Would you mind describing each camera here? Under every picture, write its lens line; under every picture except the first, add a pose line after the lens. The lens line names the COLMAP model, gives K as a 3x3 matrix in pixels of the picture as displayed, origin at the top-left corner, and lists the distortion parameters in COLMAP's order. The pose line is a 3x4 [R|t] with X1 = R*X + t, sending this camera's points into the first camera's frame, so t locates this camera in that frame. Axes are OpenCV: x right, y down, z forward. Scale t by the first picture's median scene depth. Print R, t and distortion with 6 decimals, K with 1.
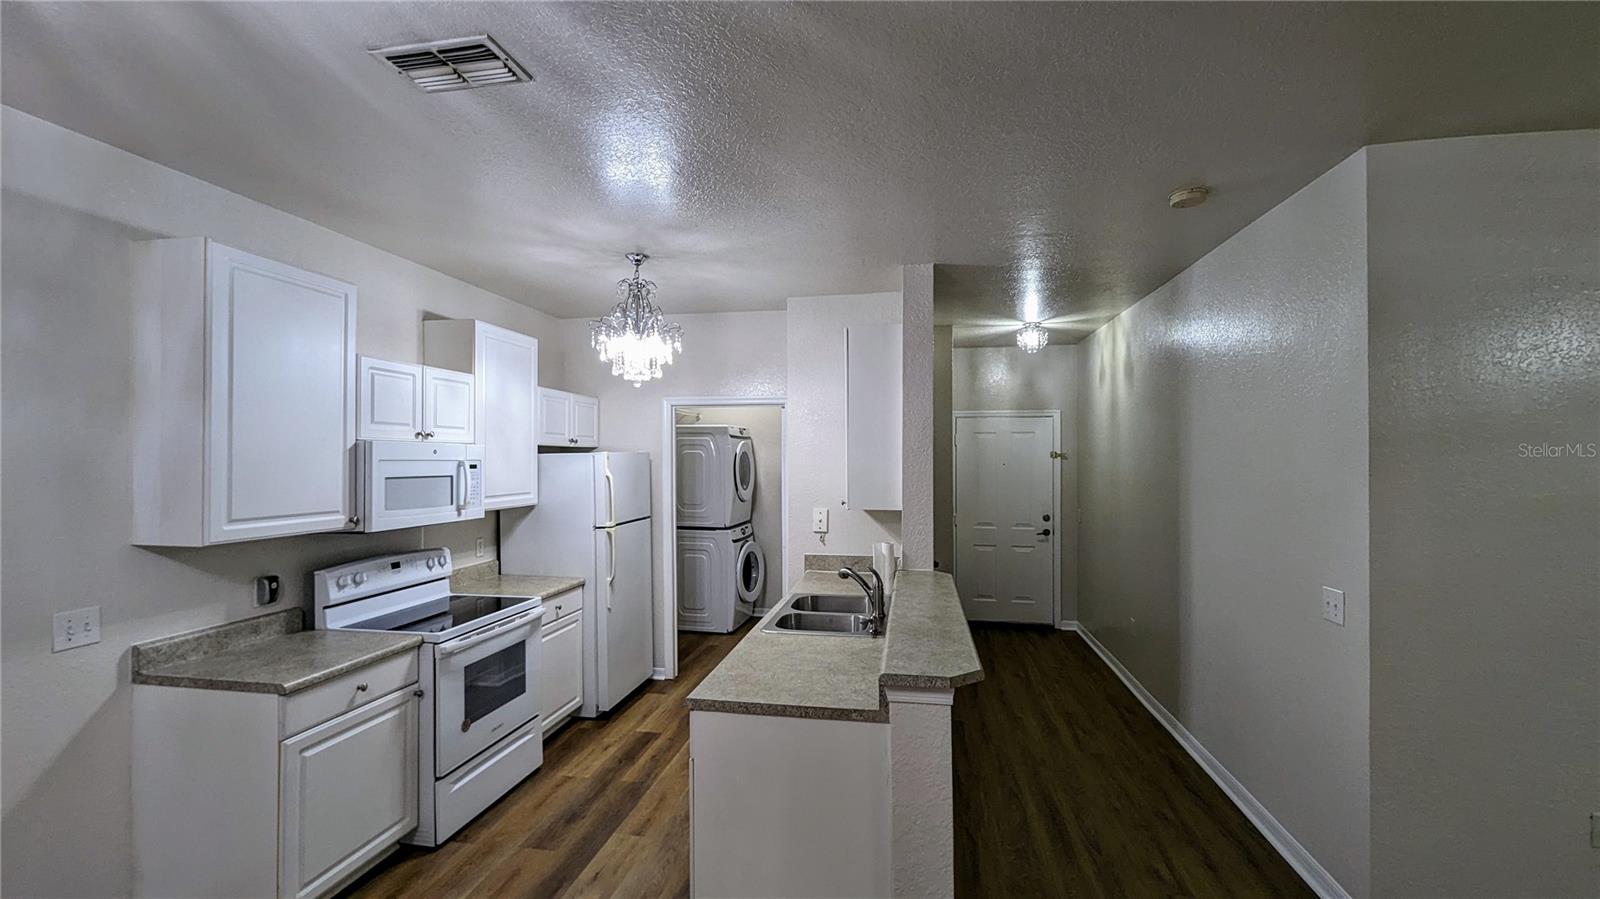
lens RADIAL K [[662.8, 0, 799.2], [0, 662.8, 454.1], [0, 0, 1]] dist [0.001765, 0.000081]
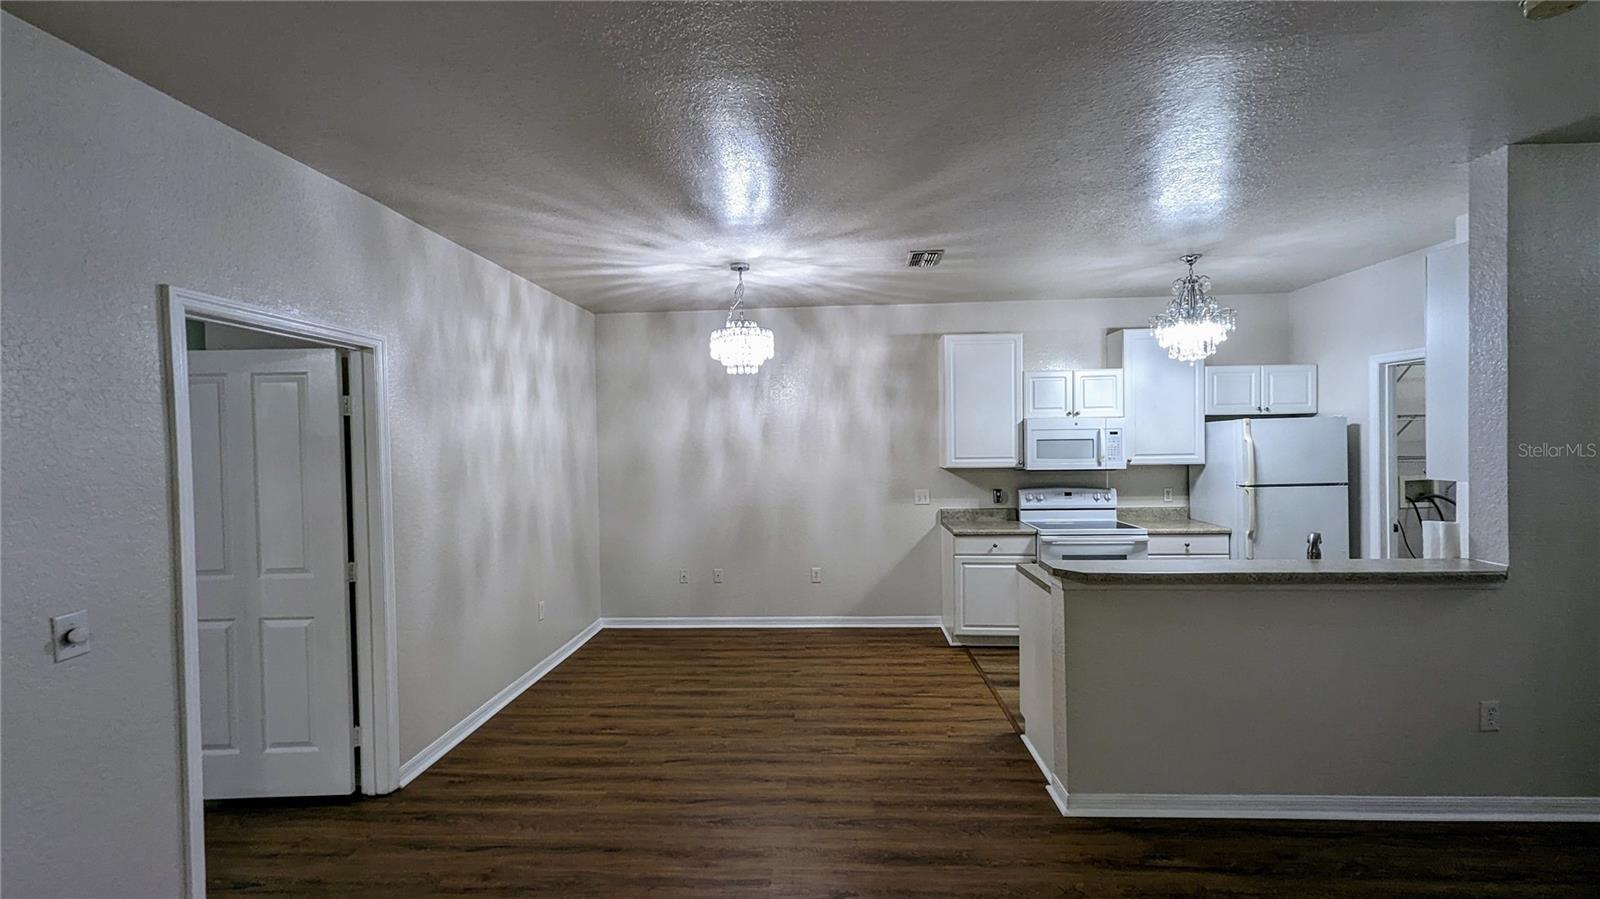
lens RADIAL K [[662.8, 0, 799.2], [0, 662.8, 454.1], [0, 0, 1]] dist [0.001765, 0.000081]
pose [[0.118156, 0.018214, -0.992828, 0.944991], [0.022810, 0.999518, 0.021051, 0.020102], [0.992733, -0.025133, 0.117684, 0.153449]]
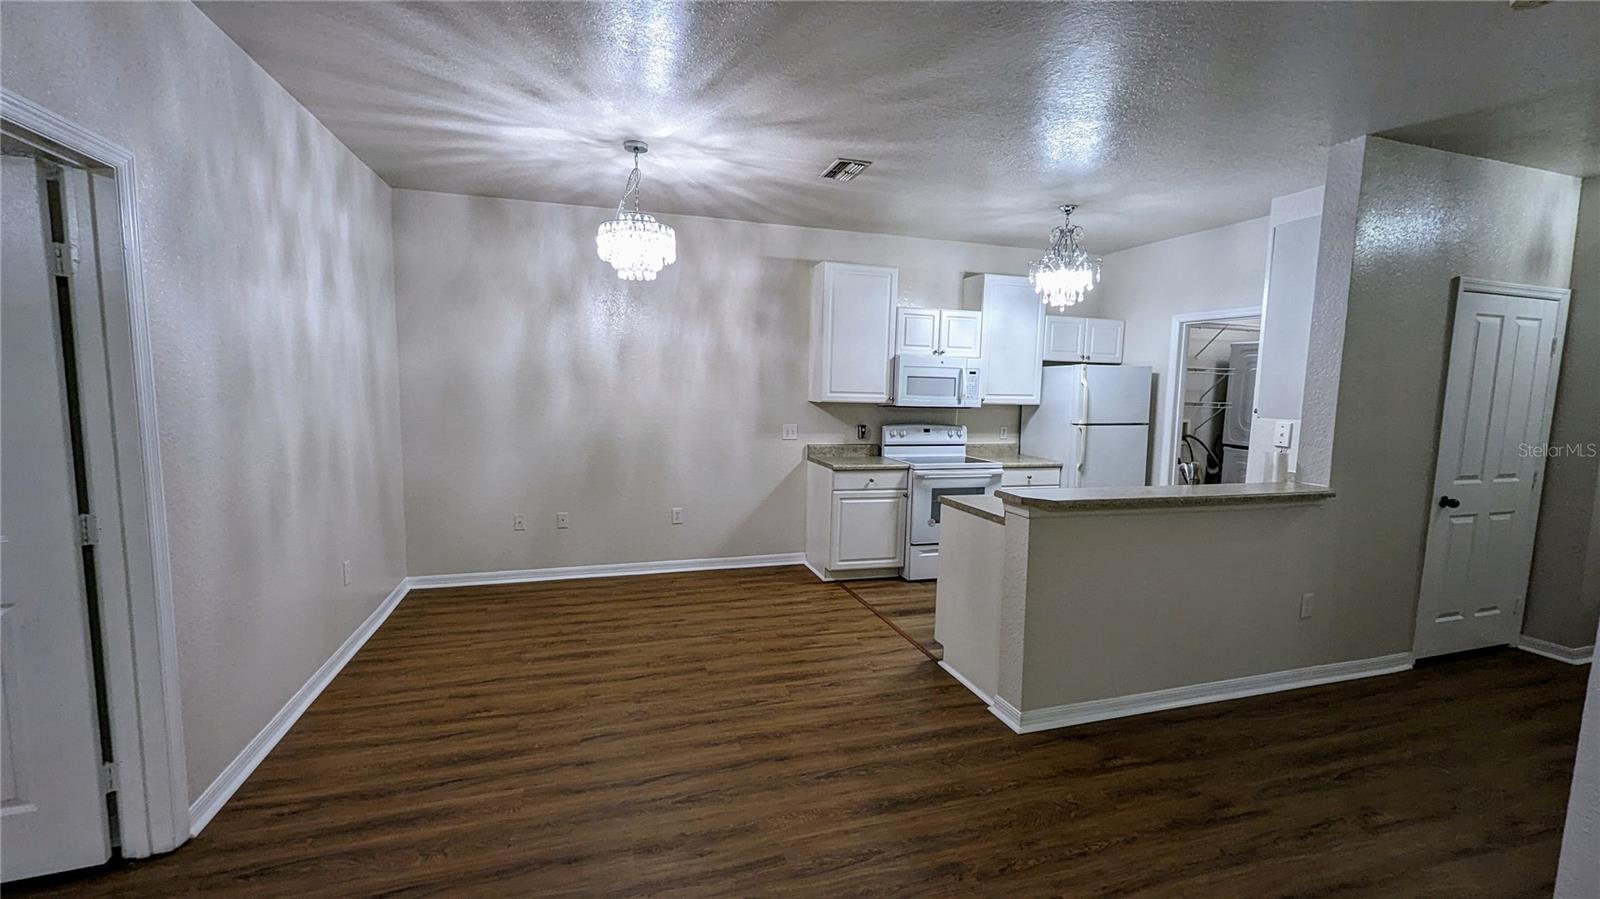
lens RADIAL K [[662.8, 0, 799.2], [0, 662.8, 454.1], [0, 0, 1]] dist [0.001765, 0.000081]
pose [[0.461256, 0.104749, -0.881062, 0.751132], [-0.017400, 0.993884, 0.109053, 0.049168], [0.887097, -0.034971, 0.460257, -0.074290]]
